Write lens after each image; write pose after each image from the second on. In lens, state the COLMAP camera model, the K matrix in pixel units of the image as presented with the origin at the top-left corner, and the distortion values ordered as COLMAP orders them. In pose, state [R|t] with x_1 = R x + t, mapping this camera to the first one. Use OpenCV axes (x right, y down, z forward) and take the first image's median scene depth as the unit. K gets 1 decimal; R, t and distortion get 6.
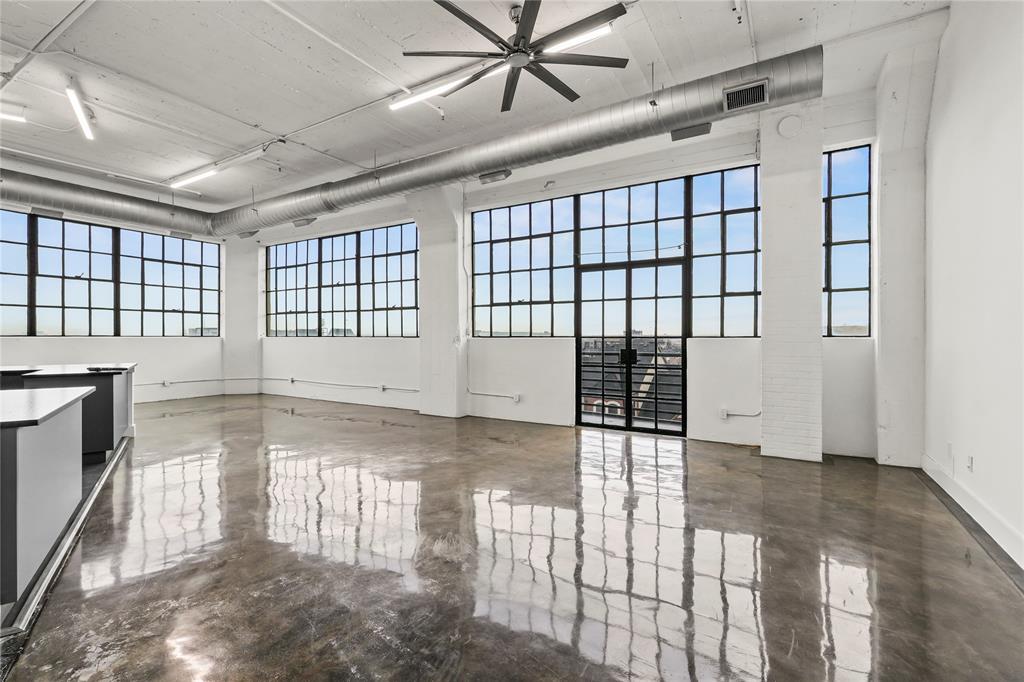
lens RADIAL K [[469.7, 0, 509.7], [0, 469.7, 340.4], [0, 0, 1]] dist [-0.002376, 0.001819]
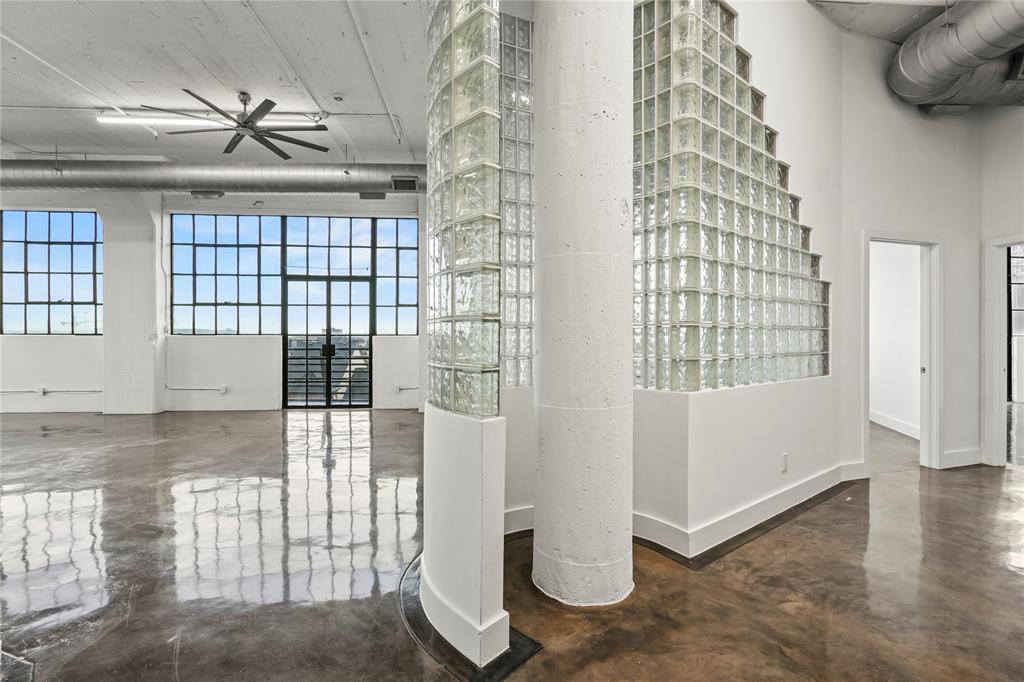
lens RADIAL K [[469.7, 0, 506.9], [0, 469.7, 333.5], [0, 0, 1]] dist [-0.002376, 0.001819]
pose [[0.819020, 0.004359, 0.573749, -0.075127], [0.002395, 0.999936, -0.011015, 0.003375], [-0.573760, 0.010396, 0.818957, -0.297472]]
